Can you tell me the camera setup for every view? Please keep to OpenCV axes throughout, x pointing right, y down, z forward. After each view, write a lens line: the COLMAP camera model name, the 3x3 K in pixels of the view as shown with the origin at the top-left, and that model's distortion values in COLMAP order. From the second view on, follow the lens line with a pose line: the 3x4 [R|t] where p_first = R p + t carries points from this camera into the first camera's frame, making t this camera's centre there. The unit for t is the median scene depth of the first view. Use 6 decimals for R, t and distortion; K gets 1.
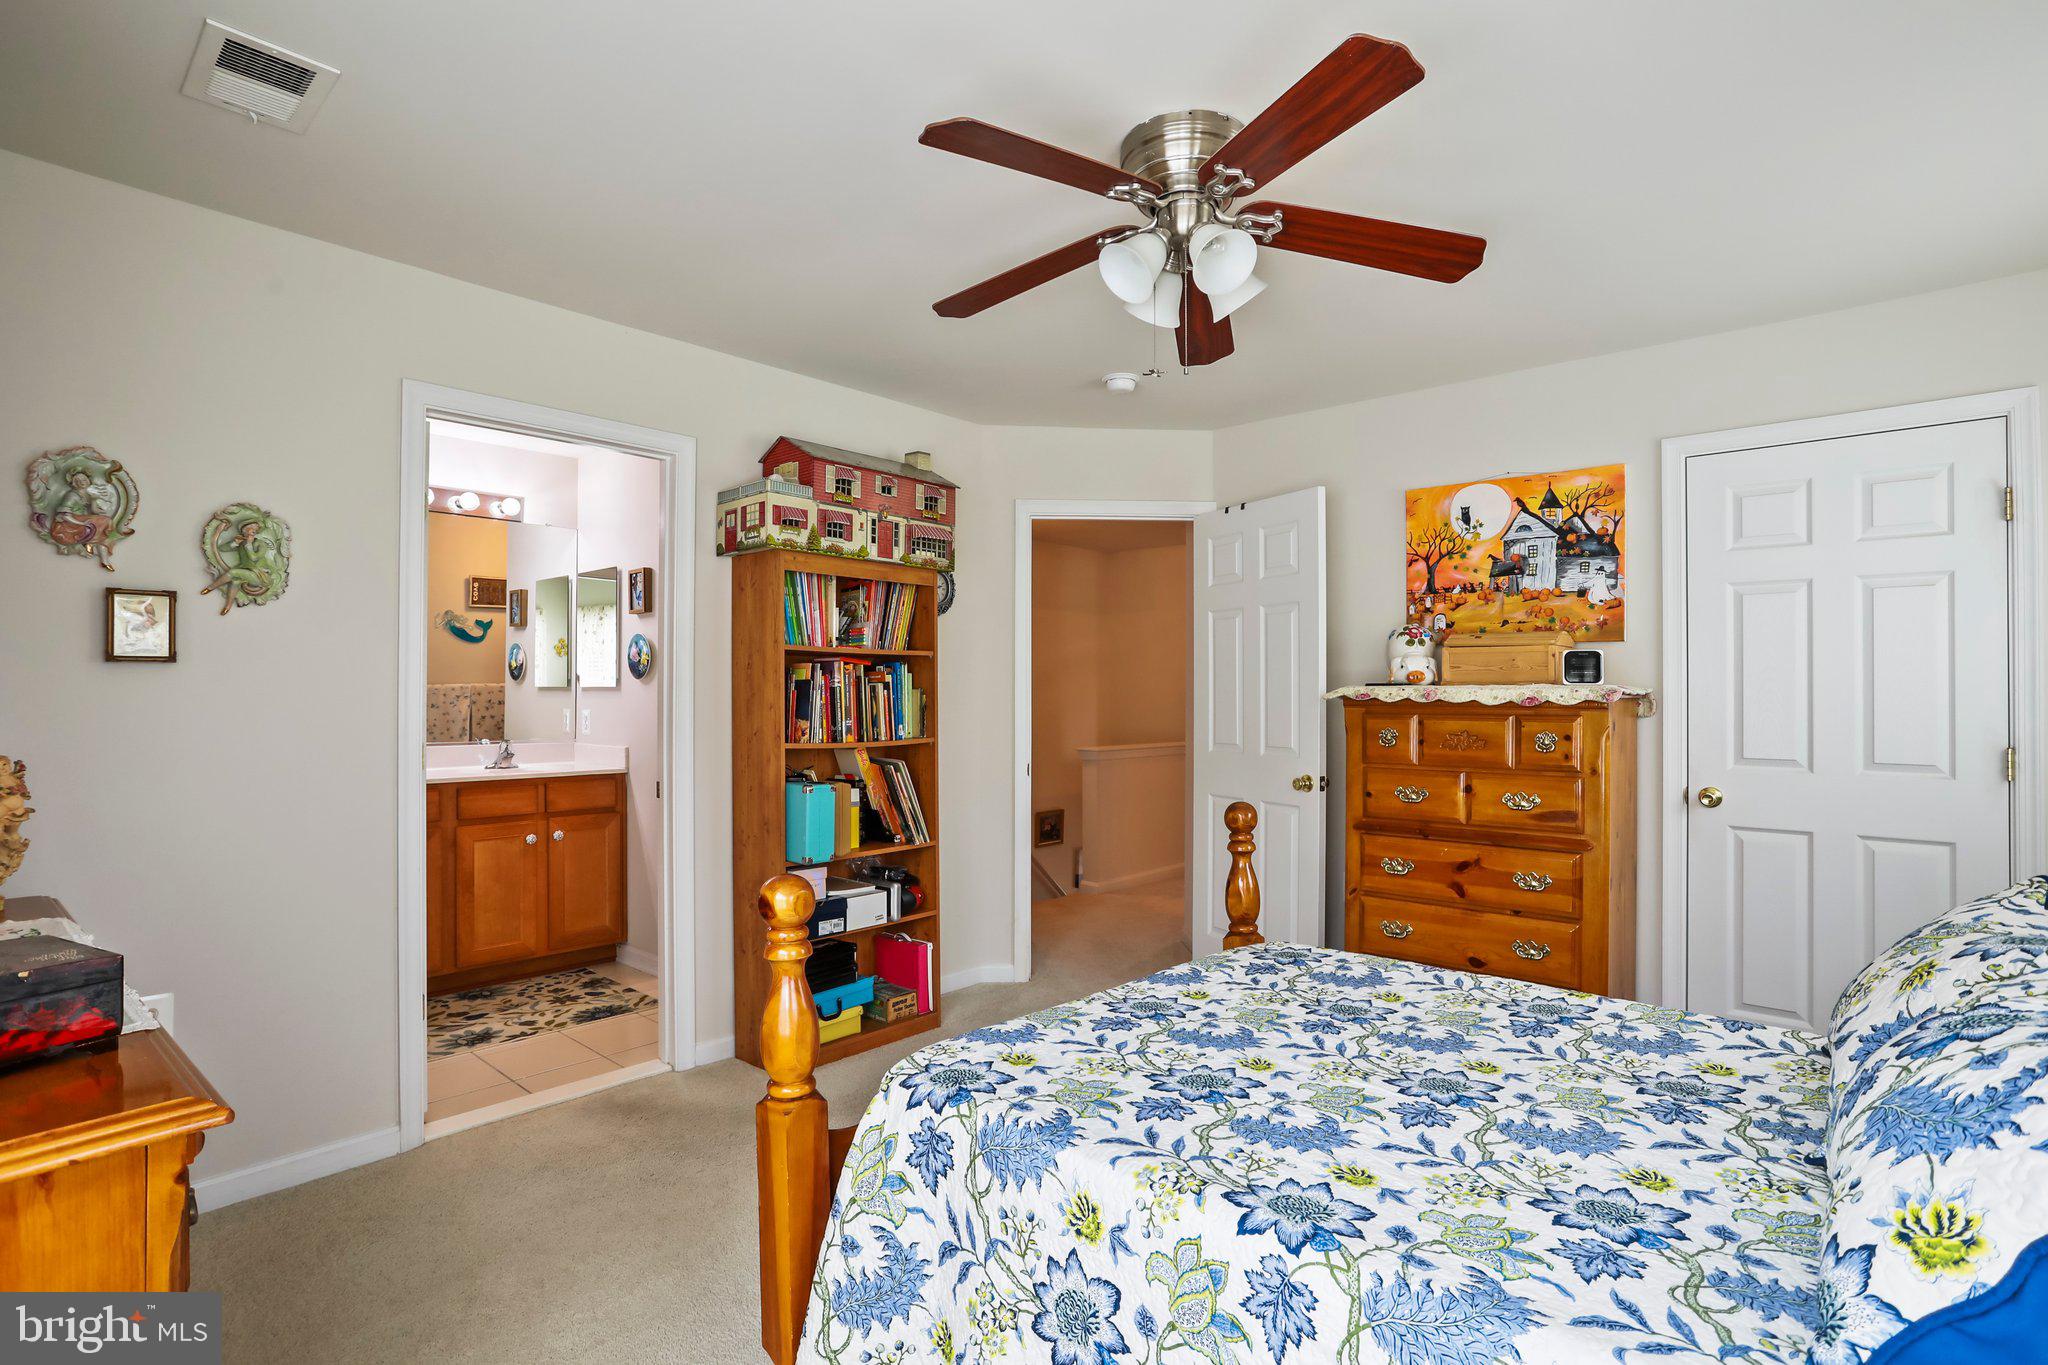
lens RADIAL K [[995.8, 0, 1011.1], [0, 995.8, 682.4], [0, 0, 1]] dist [-0.033311, 0.002984]
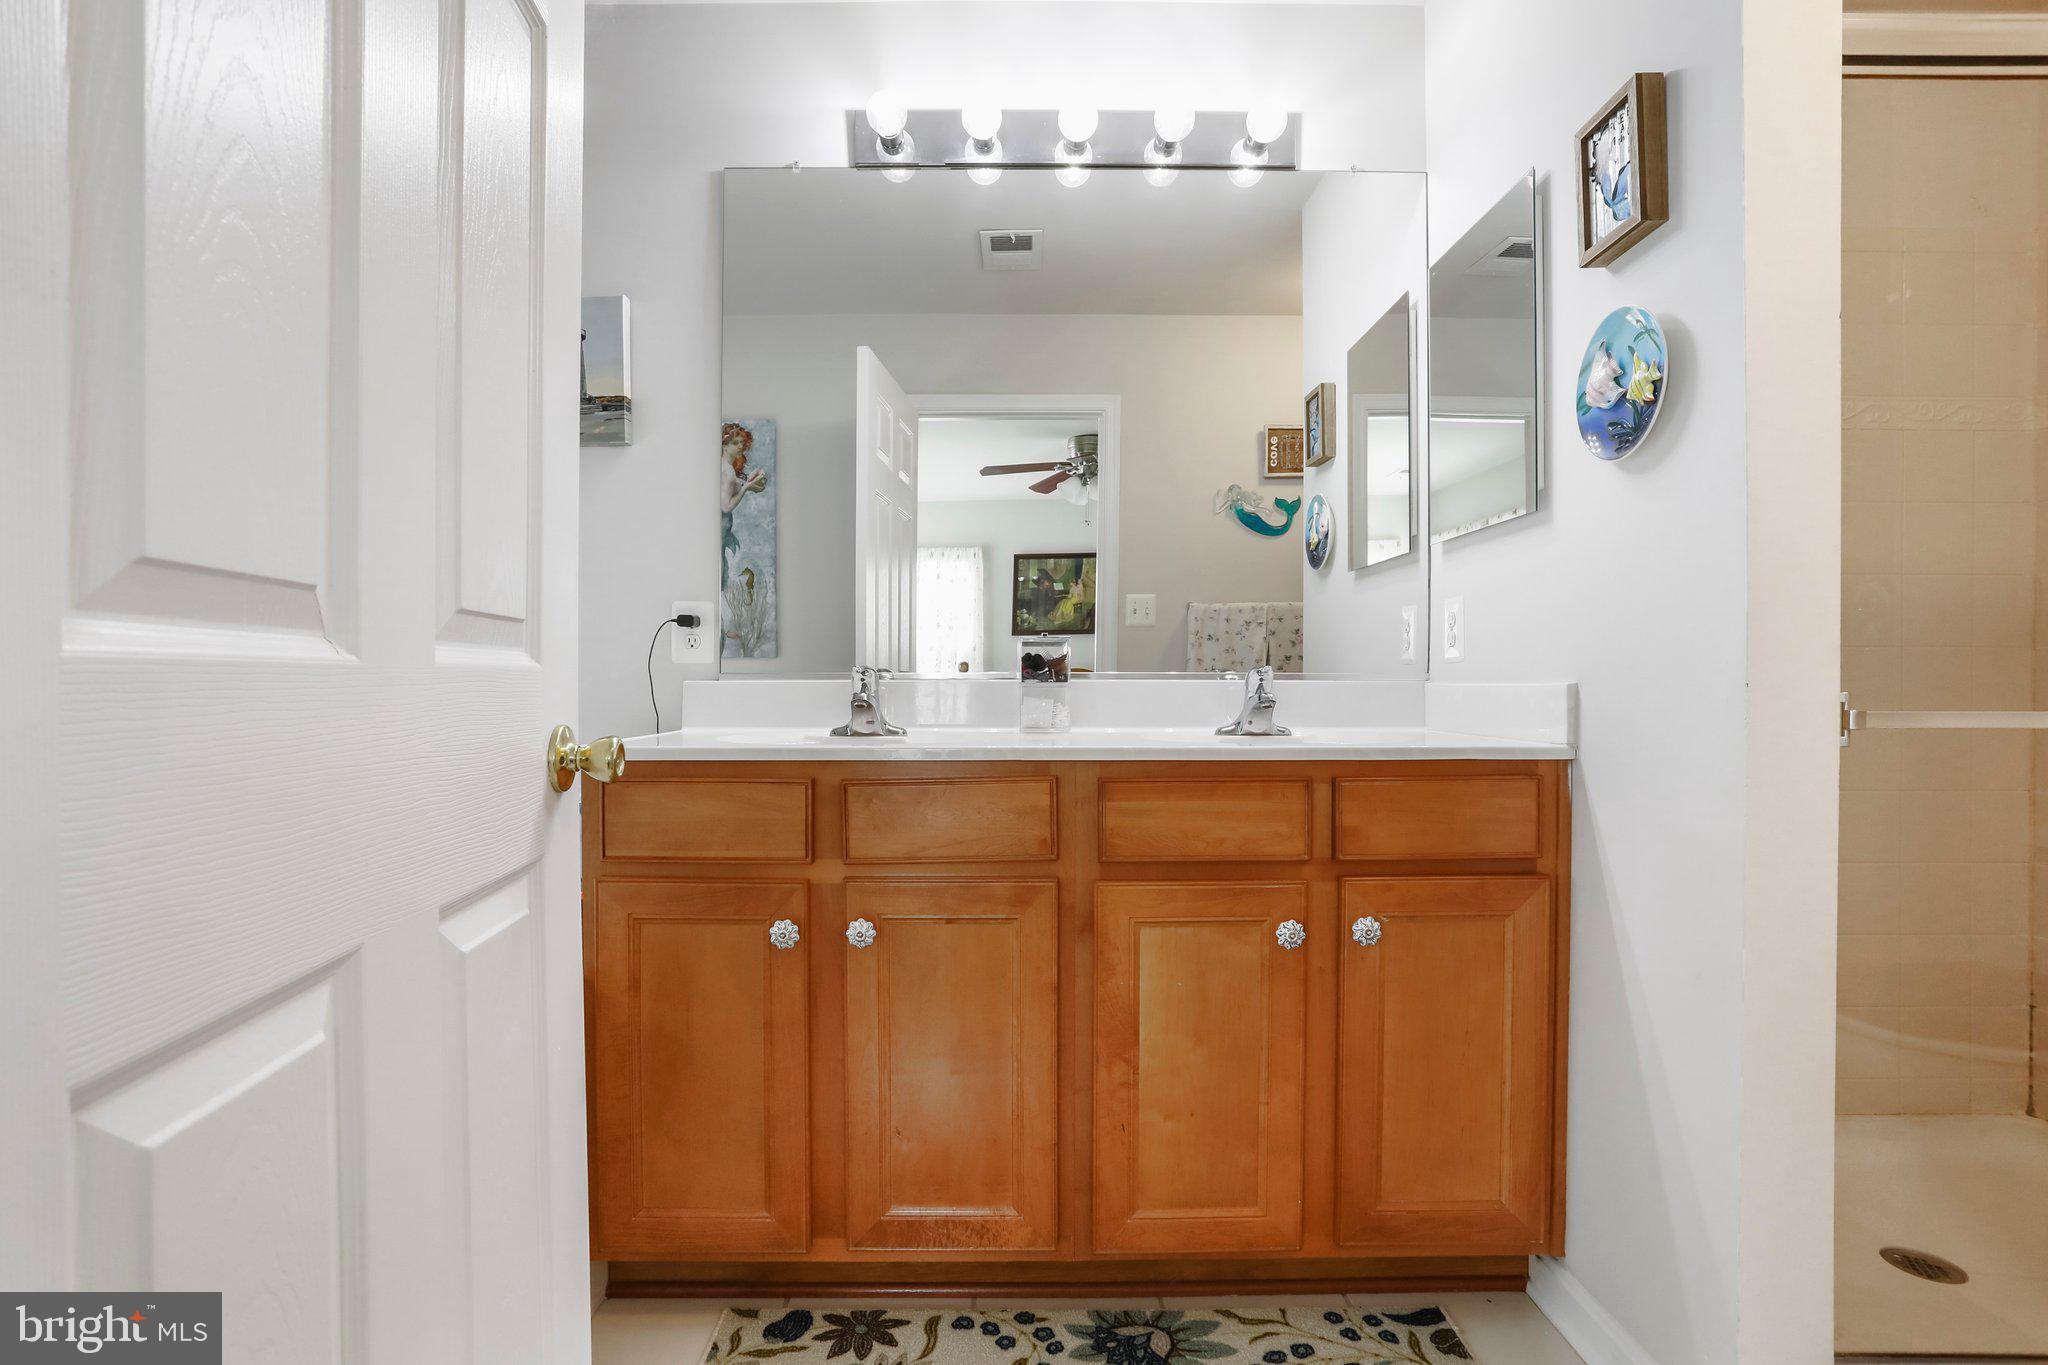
lens RADIAL K [[995.8, 0, 1017.9], [0, 995.8, 693.9], [0, 0, 1]] dist [-0.033311, 0.002984]
pose [[0.676775, 0.009815, -0.736124, -0.274913], [0.009467, 0.999712, 0.022033, 0.060687], [0.736129, -0.021880, 0.676488, 0.649838]]
